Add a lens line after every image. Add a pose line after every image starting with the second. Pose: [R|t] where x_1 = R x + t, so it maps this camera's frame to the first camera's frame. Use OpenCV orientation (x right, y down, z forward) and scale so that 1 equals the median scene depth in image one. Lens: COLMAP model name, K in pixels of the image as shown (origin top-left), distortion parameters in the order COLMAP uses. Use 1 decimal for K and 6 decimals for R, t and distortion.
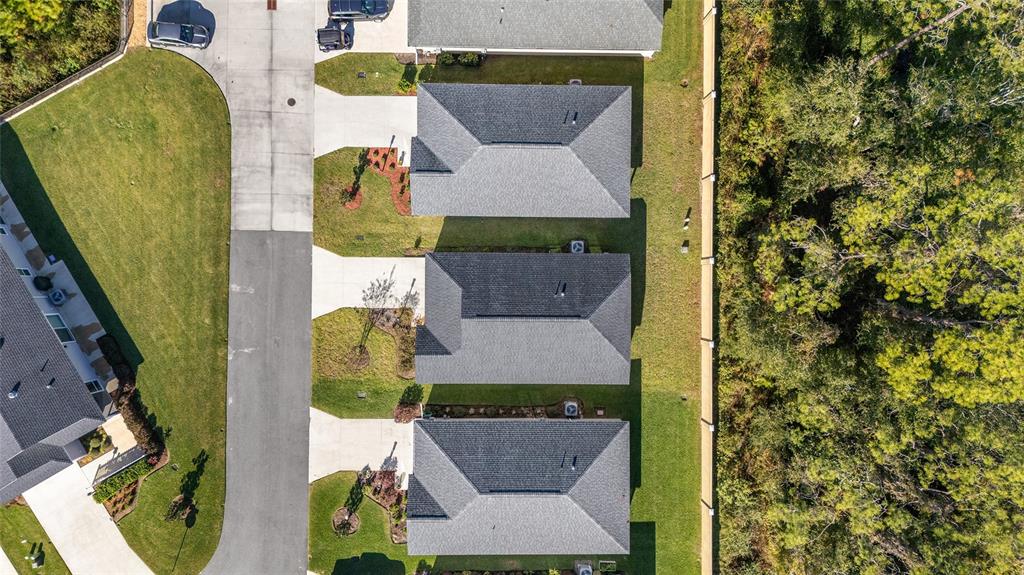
lens RADIAL K [[749.9, 0, 512.0], [0, 749.9, 287.5], [0, 0, 1]] dist [0.079369, -0.100918]
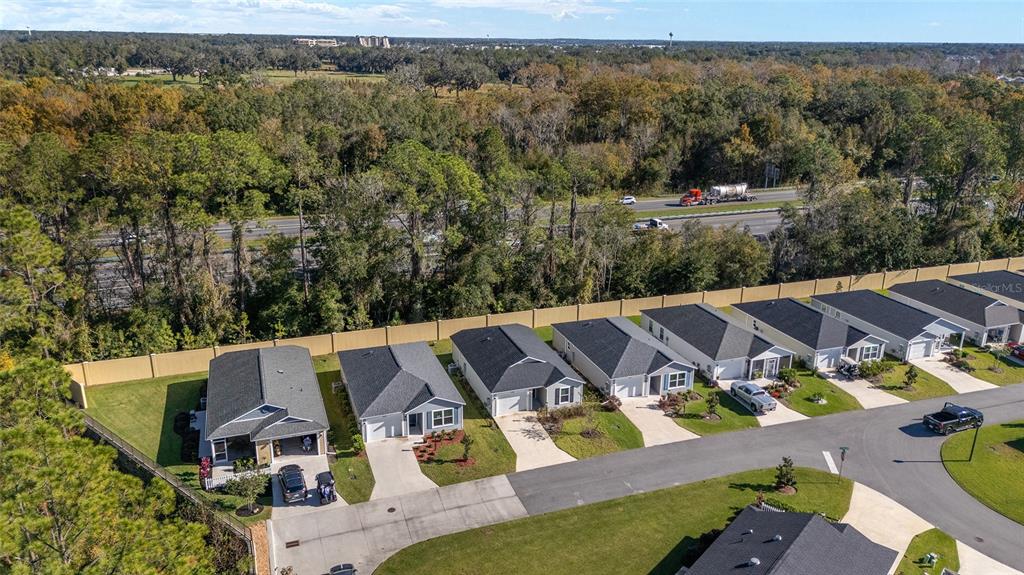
lens RADIAL K [[749.9, 0, 512.0], [0, 749.9, 287.5], [0, 0, 1]] dist [0.079369, -0.100918]
pose [[-0.342146, -0.326820, 0.880979, -1.147804], [0.939117, -0.087452, 0.332282, -0.405897], [-0.031553, 0.941032, 0.336844, 0.374844]]
